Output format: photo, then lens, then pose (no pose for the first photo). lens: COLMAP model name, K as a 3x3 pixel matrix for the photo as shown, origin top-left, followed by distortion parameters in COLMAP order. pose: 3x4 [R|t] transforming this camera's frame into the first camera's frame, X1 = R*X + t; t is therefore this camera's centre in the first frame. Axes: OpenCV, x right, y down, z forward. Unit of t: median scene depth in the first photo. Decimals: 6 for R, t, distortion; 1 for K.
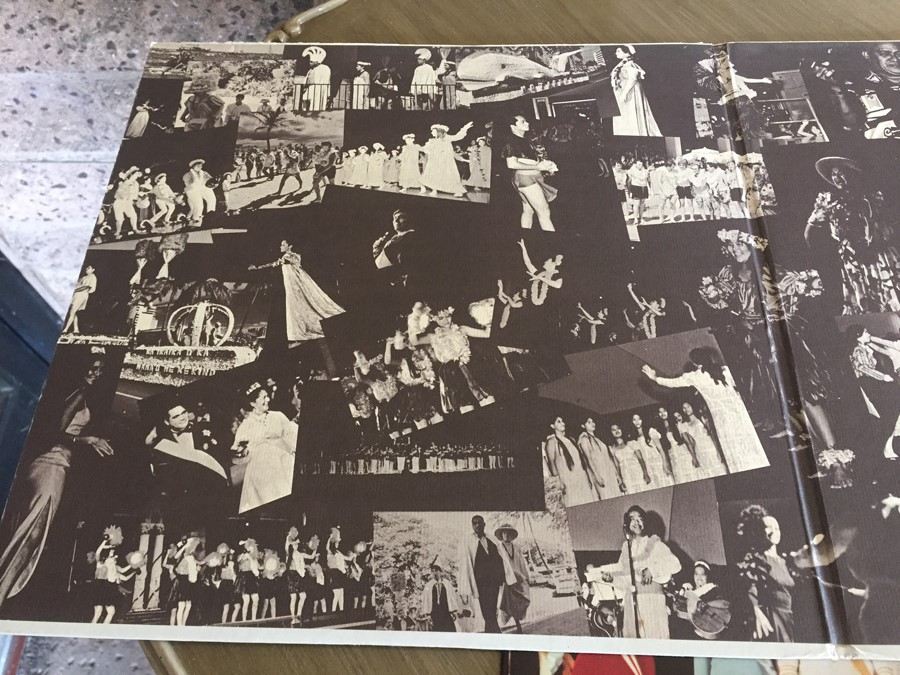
lens RADIAL K [[768.0, 0, 450.0], [0, 768.0, 337.5], [0, 0, 1]] dist [0.069087, -0.121403]
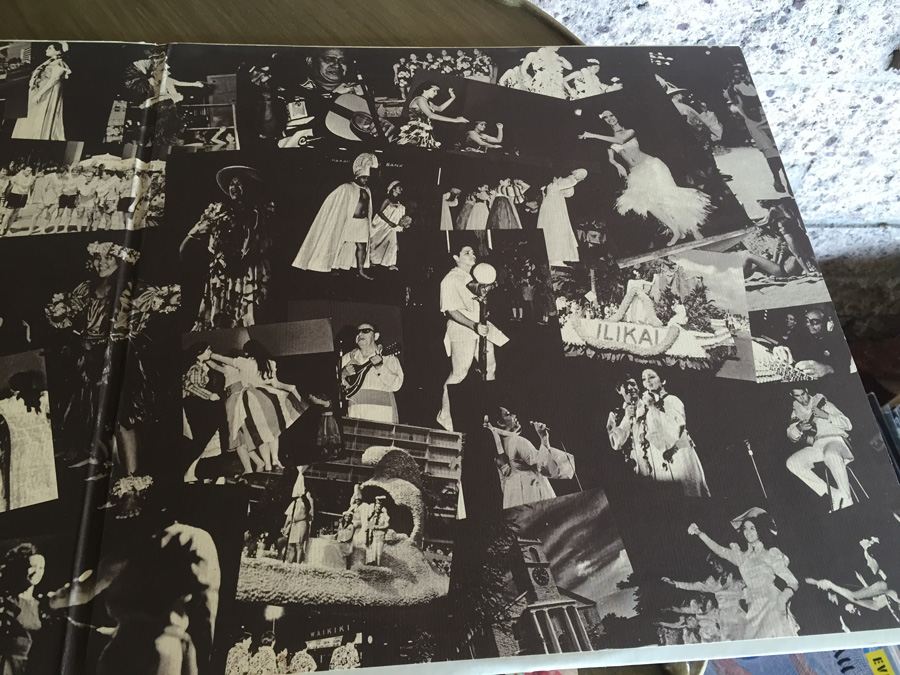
lens RADIAL K [[768.0, 0, 450.0], [0, 768.0, 337.5], [0, 0, 1]] dist [0.069087, -0.121403]
pose [[0.984139, -0.029030, 0.175006, 0.586658], [0.027849, 0.999570, 0.009201, -0.019551], [-0.175198, -0.004181, 0.984524, -0.002028]]
